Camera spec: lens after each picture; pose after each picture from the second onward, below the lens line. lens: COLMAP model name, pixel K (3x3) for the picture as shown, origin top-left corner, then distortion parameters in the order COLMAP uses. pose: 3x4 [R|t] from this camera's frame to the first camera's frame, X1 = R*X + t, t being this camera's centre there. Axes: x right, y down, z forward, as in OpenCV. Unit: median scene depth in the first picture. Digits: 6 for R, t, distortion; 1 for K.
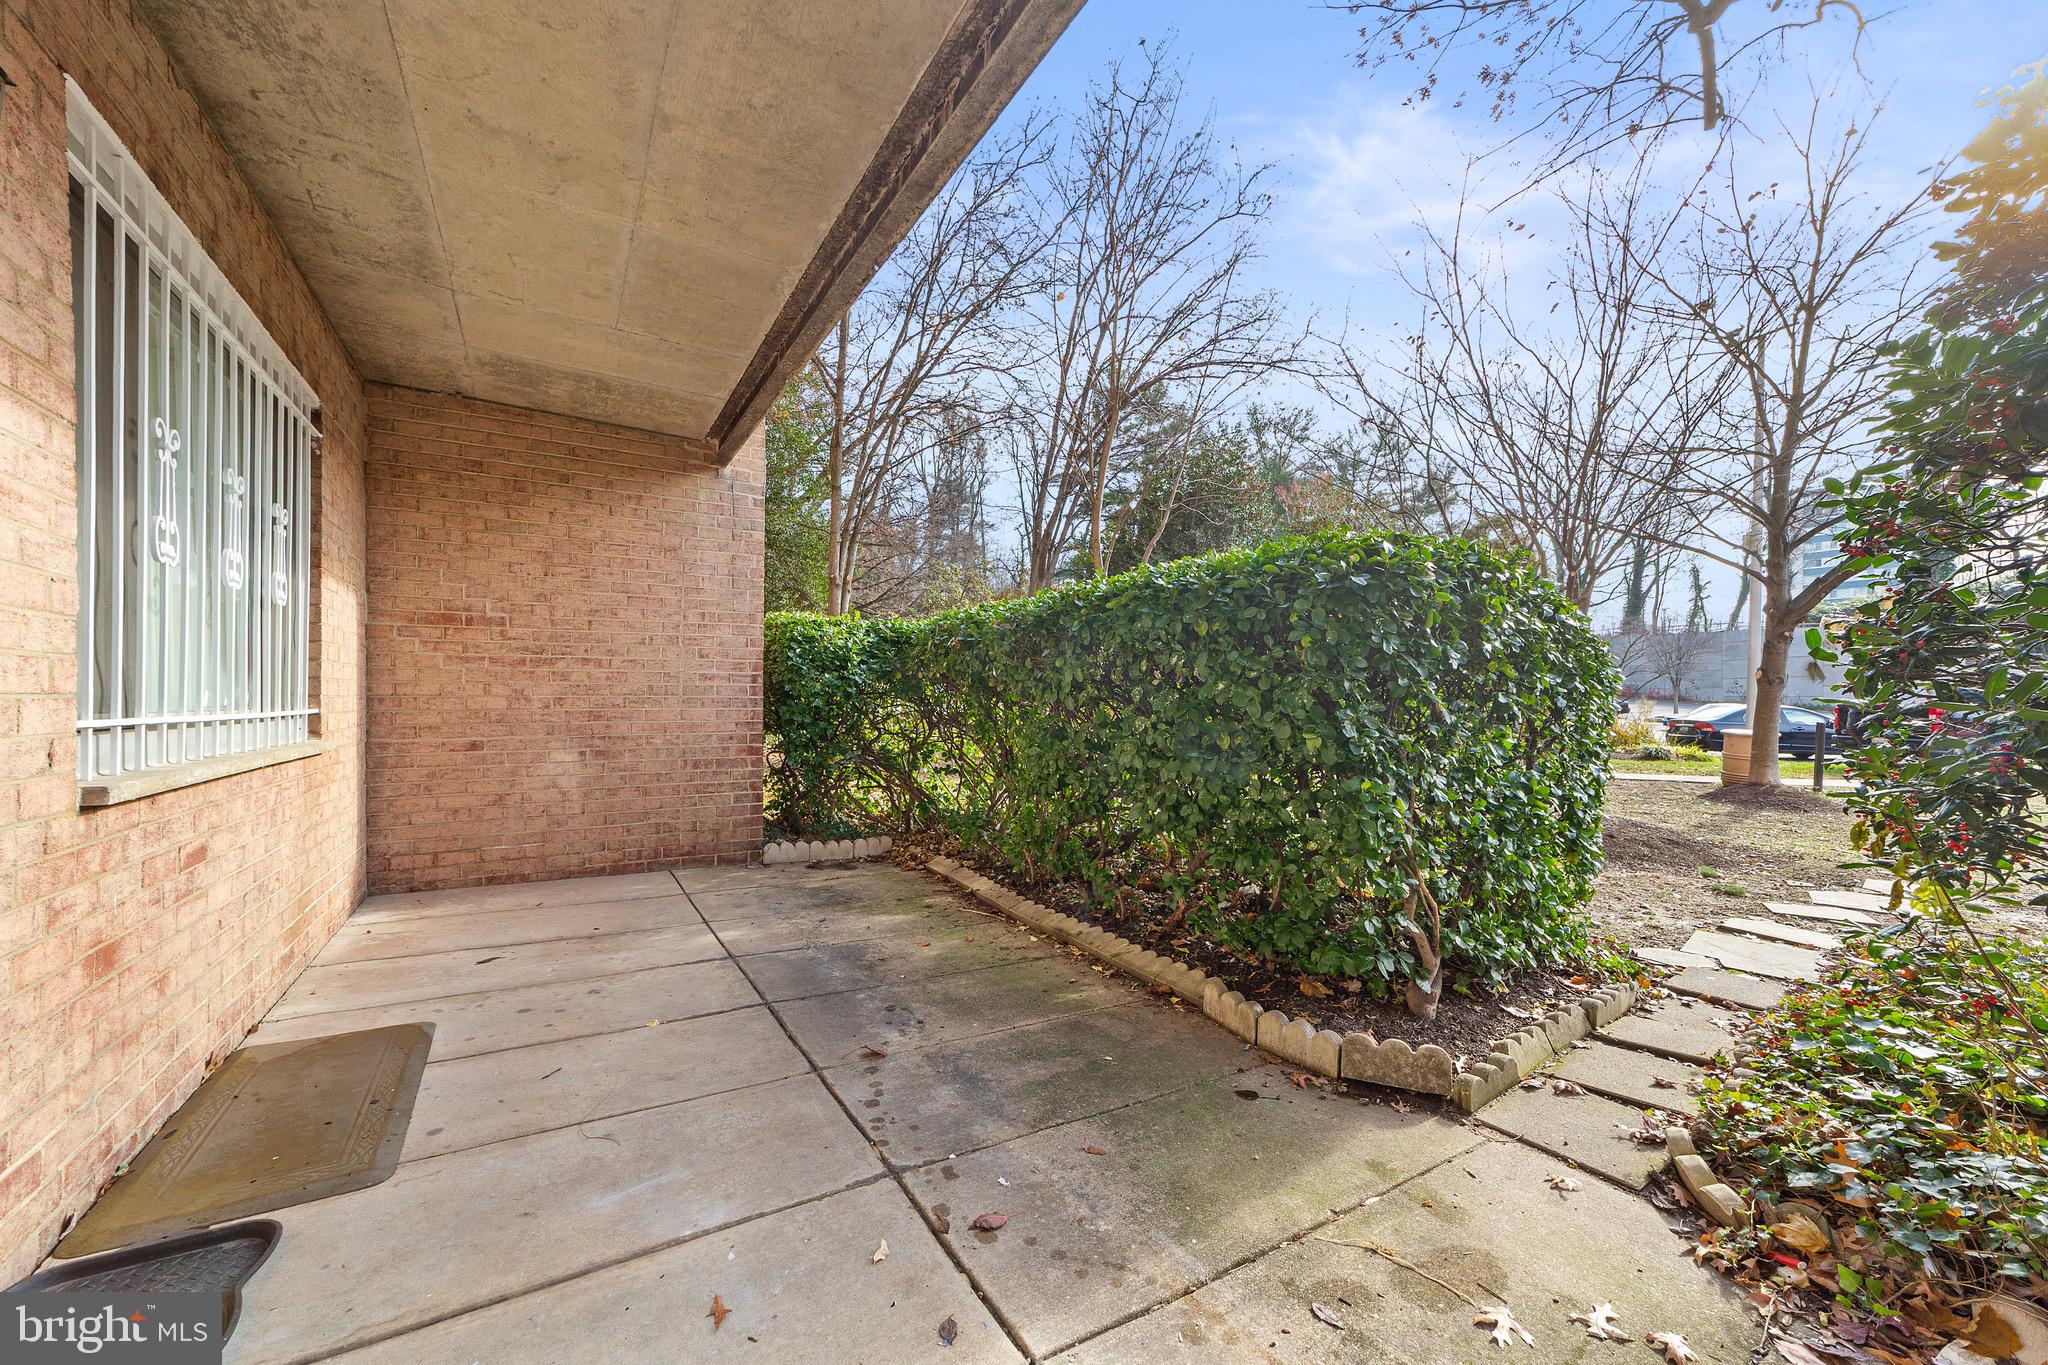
lens RADIAL K [[806.2, 0, 1055.8], [0, 806.2, 692.7], [0, 0, 1]] dist [-0.000225, -0.000078]
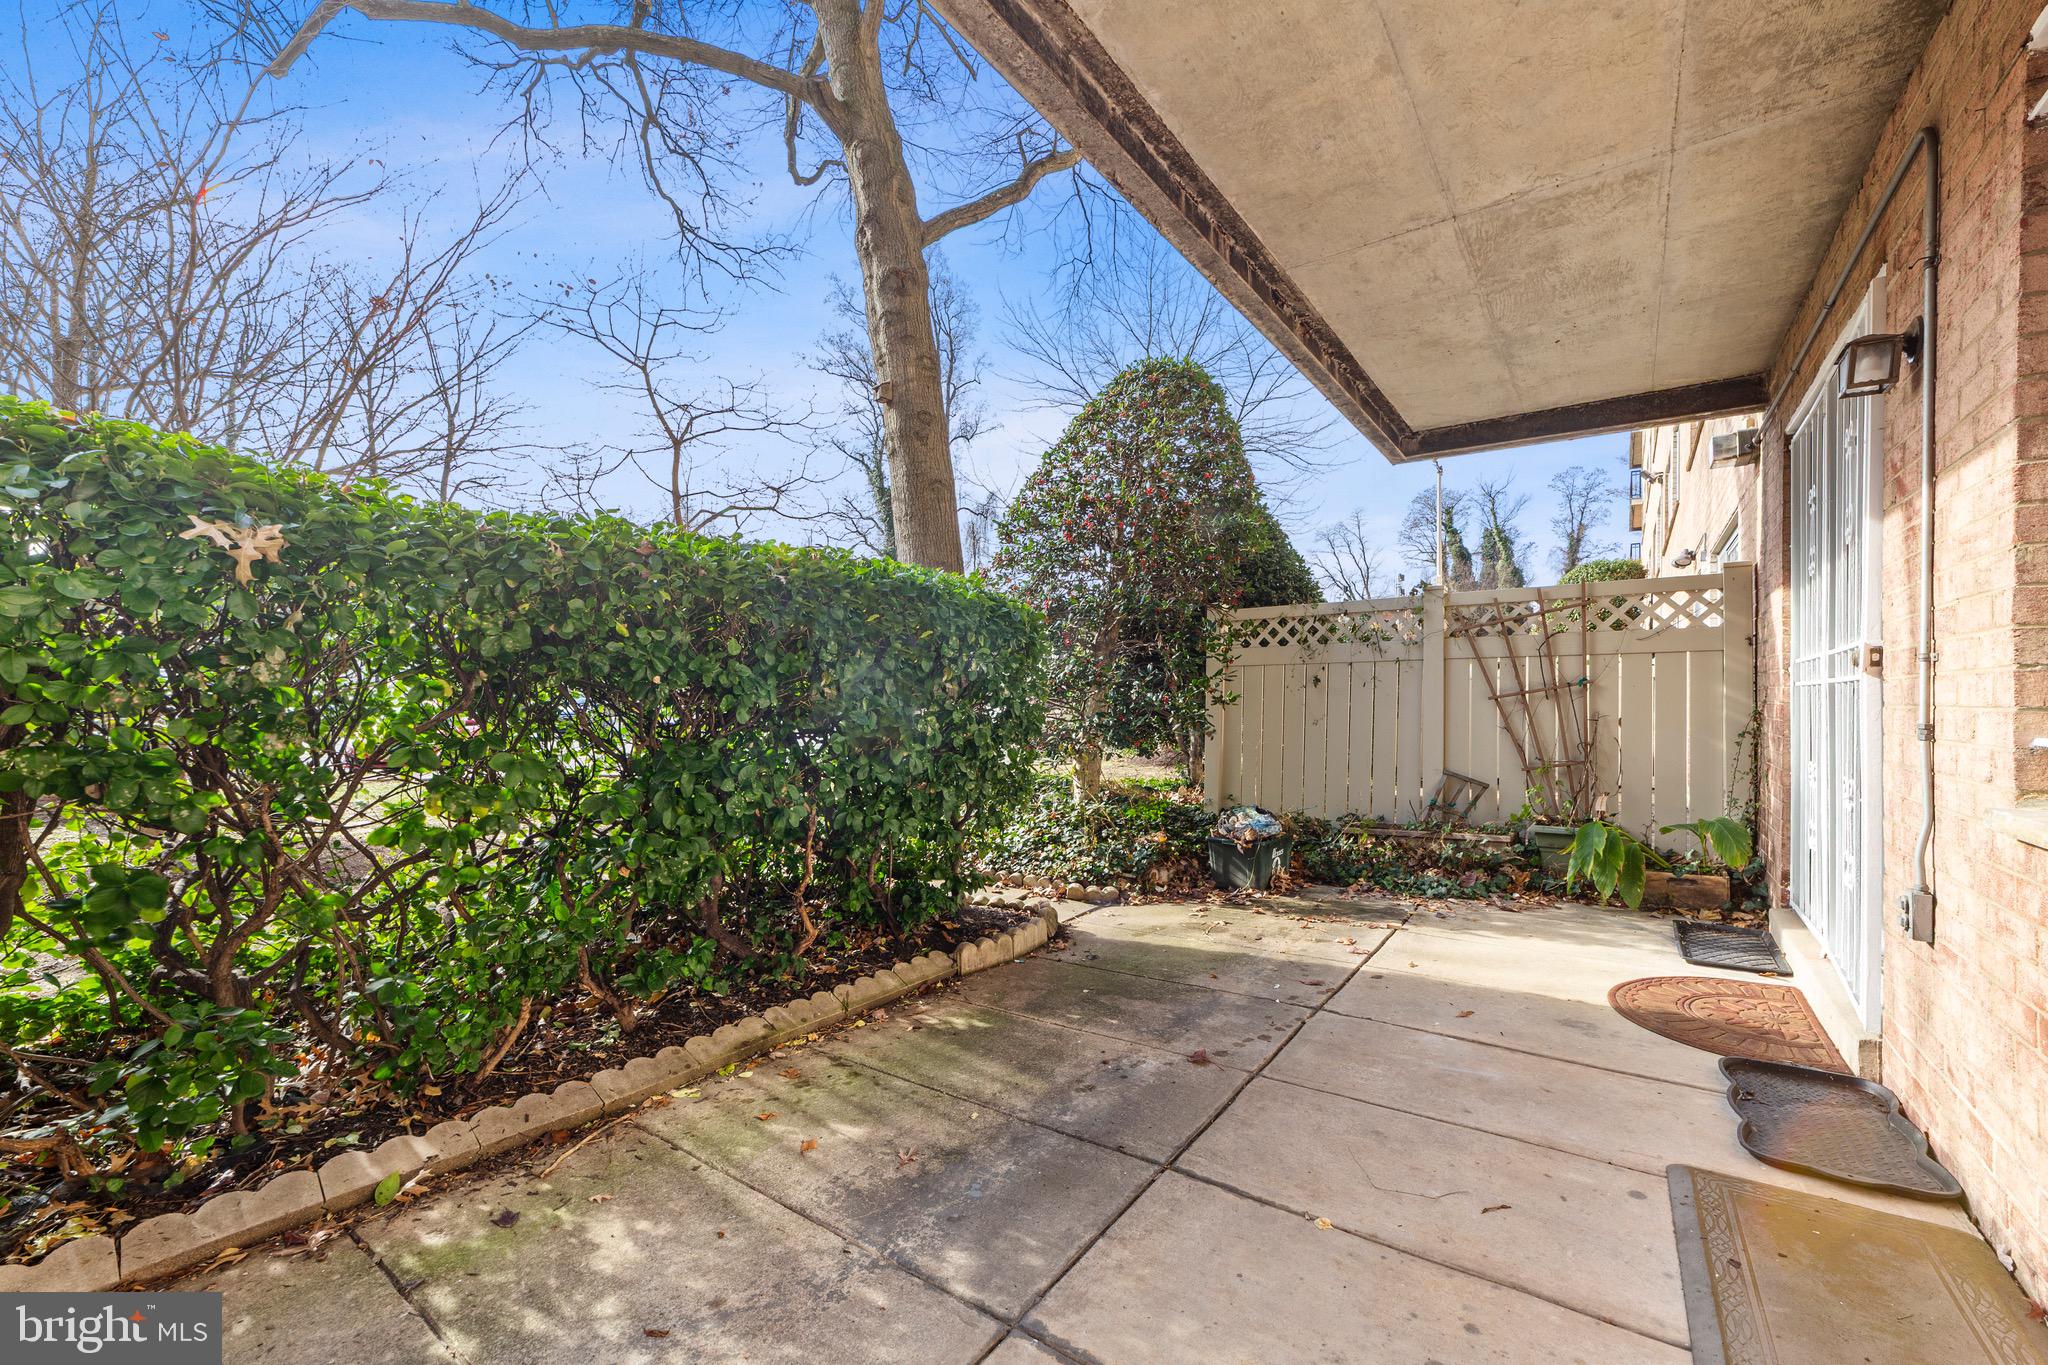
lens RADIAL K [[830.7, 0, 1024.0], [0, 830.7, 682.5], [0, 0, 1]] dist [0.000545, 0.000020]
pose [[-0.375022, 0.014881, 0.926896, -1.143063], [-0.015019, 0.999642, -0.022126, 0.007645], [-0.926894, -0.022218, -0.374665, 1.648709]]
